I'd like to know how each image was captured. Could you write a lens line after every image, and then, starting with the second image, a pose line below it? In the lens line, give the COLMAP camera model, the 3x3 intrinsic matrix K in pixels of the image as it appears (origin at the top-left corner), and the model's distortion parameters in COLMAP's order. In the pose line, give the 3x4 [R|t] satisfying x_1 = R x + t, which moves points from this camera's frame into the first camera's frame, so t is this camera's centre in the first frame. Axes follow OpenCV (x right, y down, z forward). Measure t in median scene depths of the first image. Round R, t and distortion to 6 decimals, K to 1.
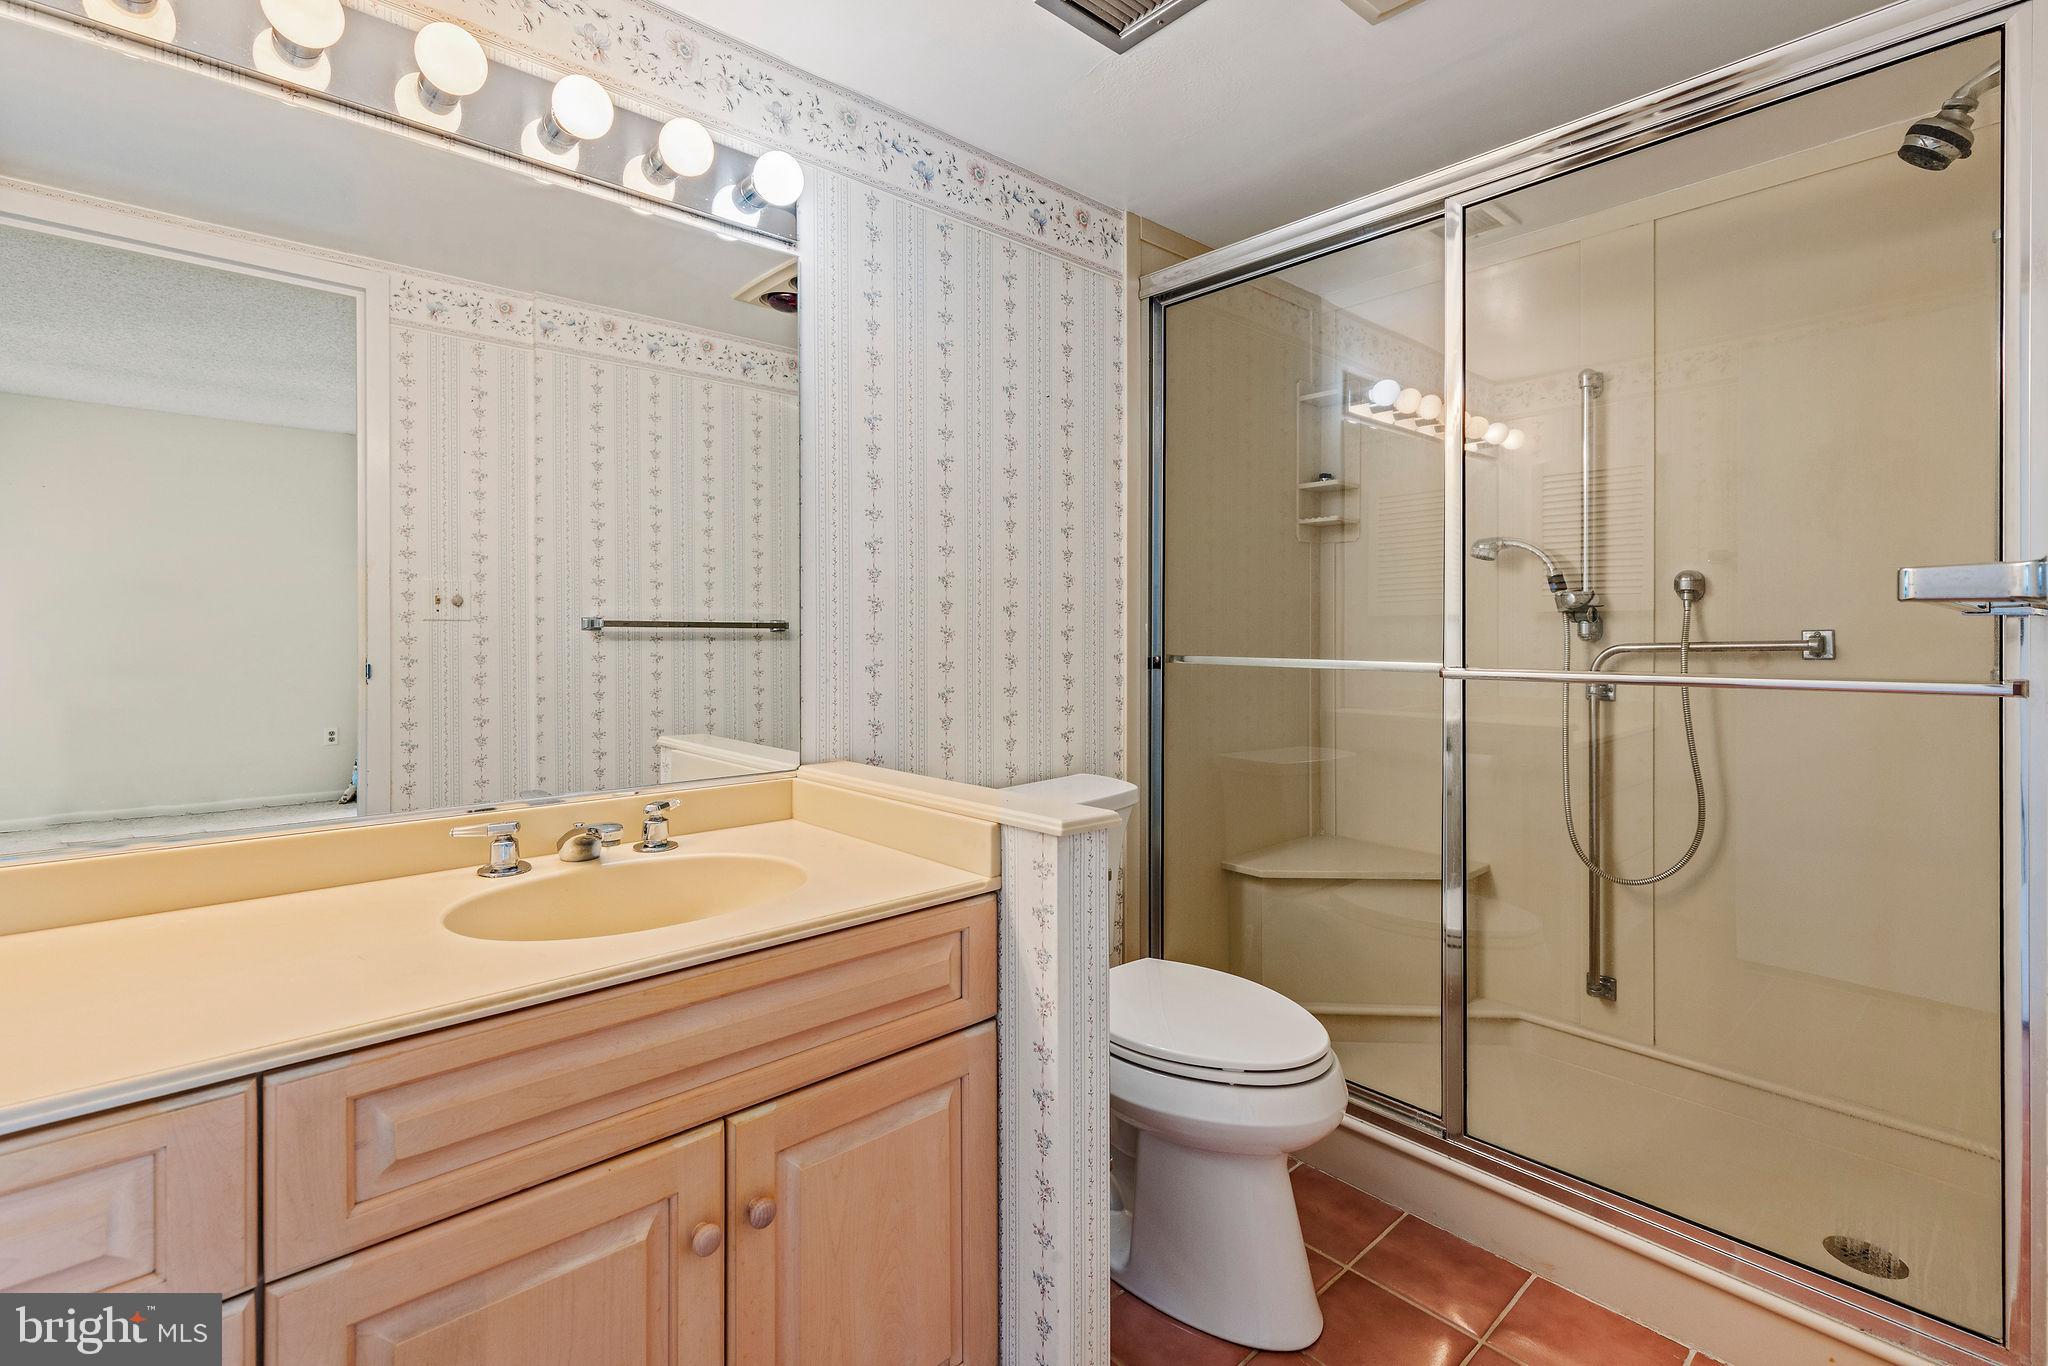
lens RADIAL K [[924.3, 0, 1019.7], [0, 924.3, 639.8], [0, 0, 1]] dist [0.001028, -0.000102]
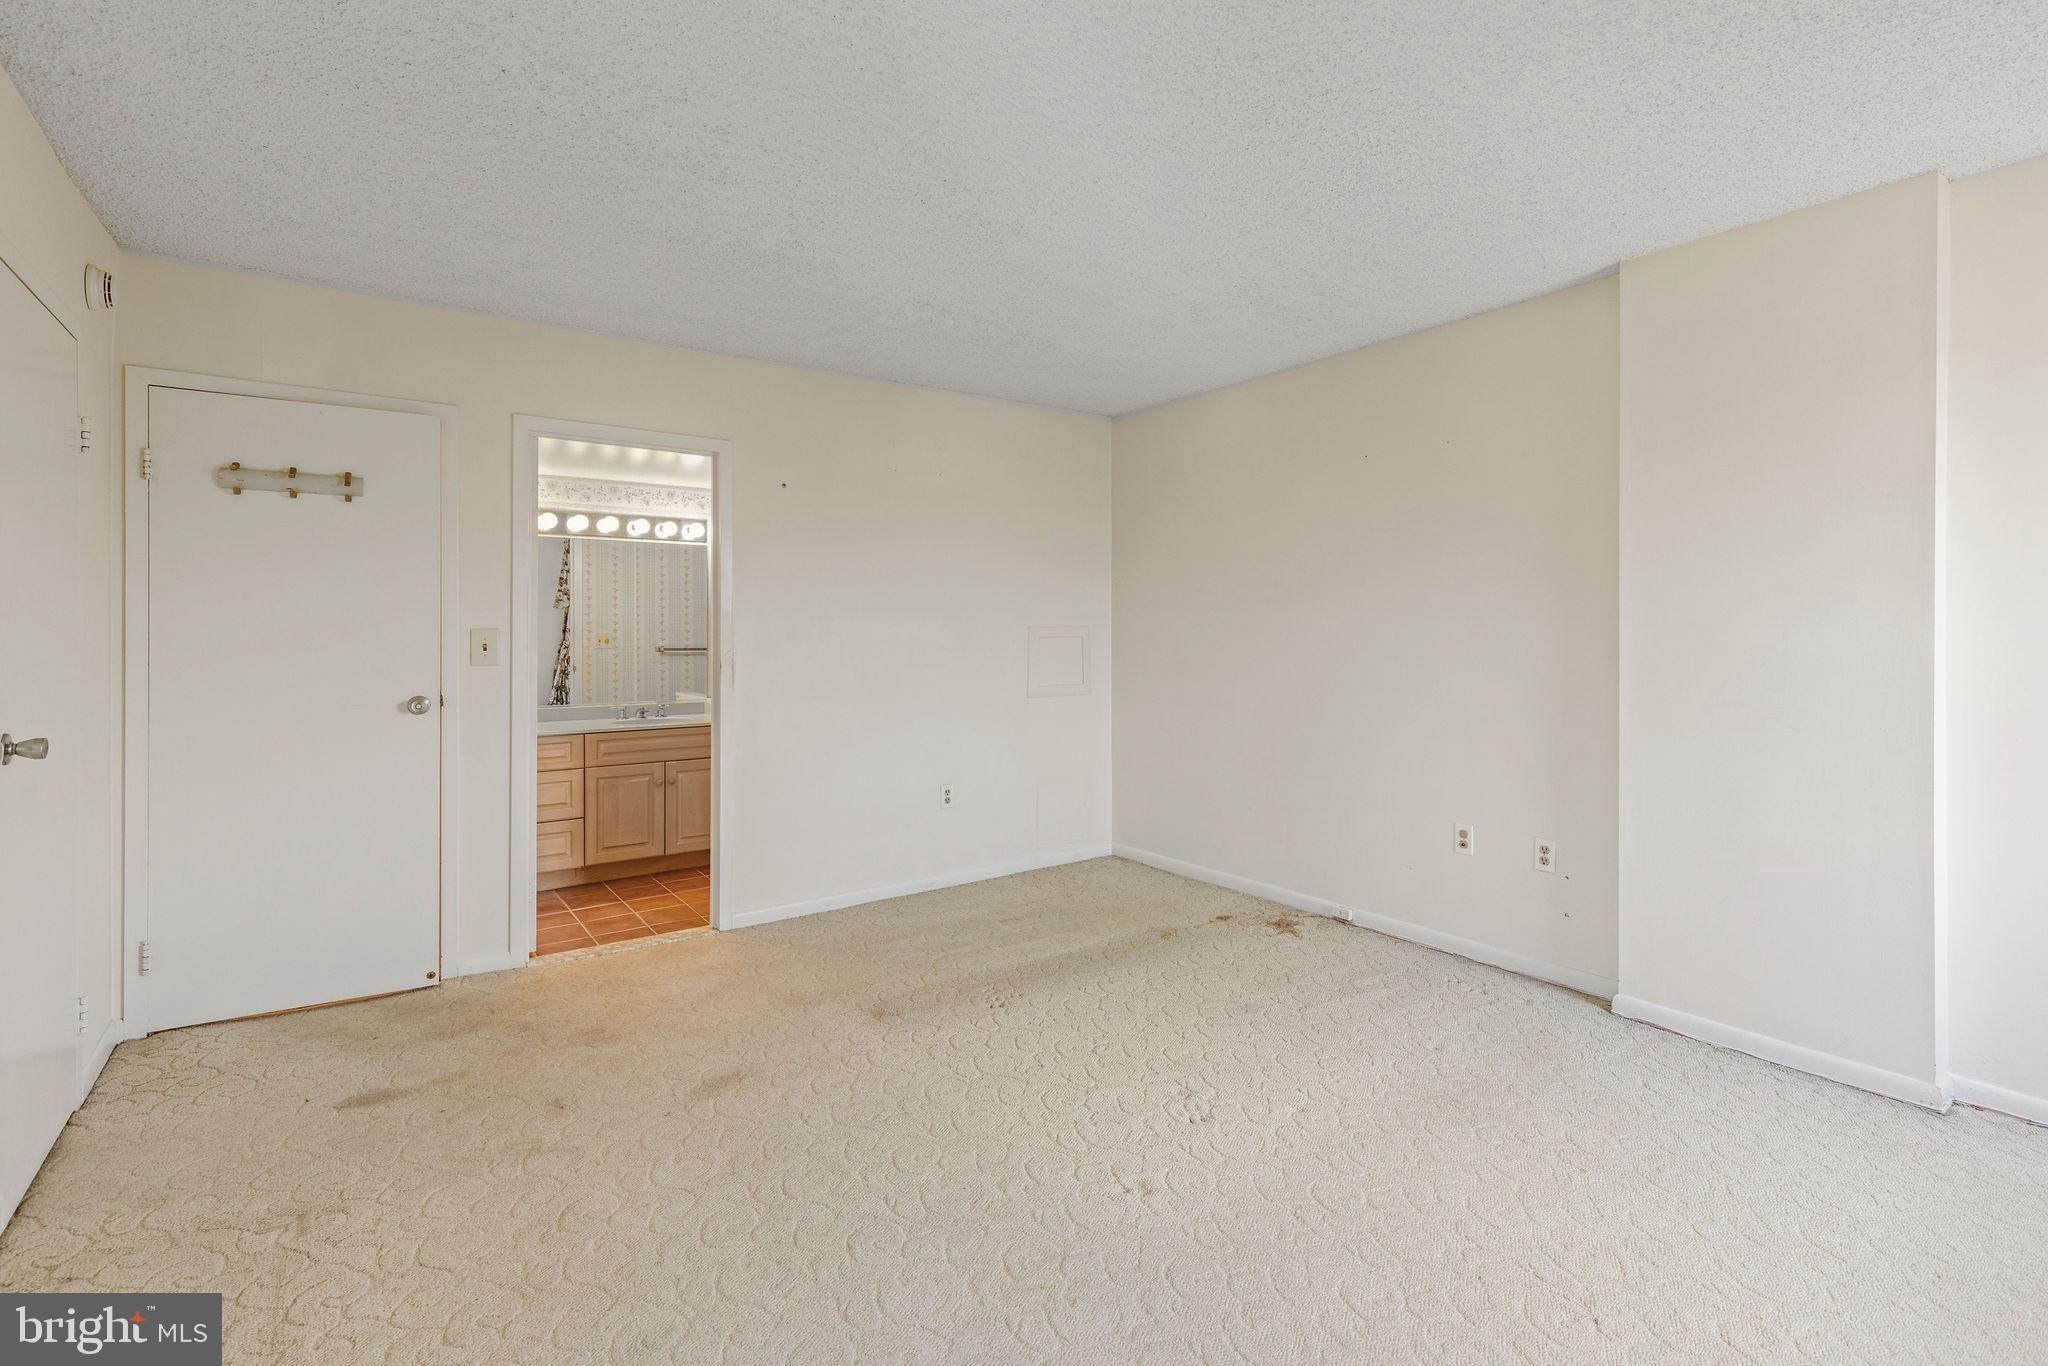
lens RADIAL K [[924.3, 0, 1019.7], [0, 924.3, 639.8], [0, 0, 1]] dist [0.001028, -0.000102]
pose [[0.993607, -0.001862, -0.112880, 0.802264], [0.001884, 0.999998, 0.000089, -0.043856], [0.112880, -0.000301, 0.993609, -1.390485]]
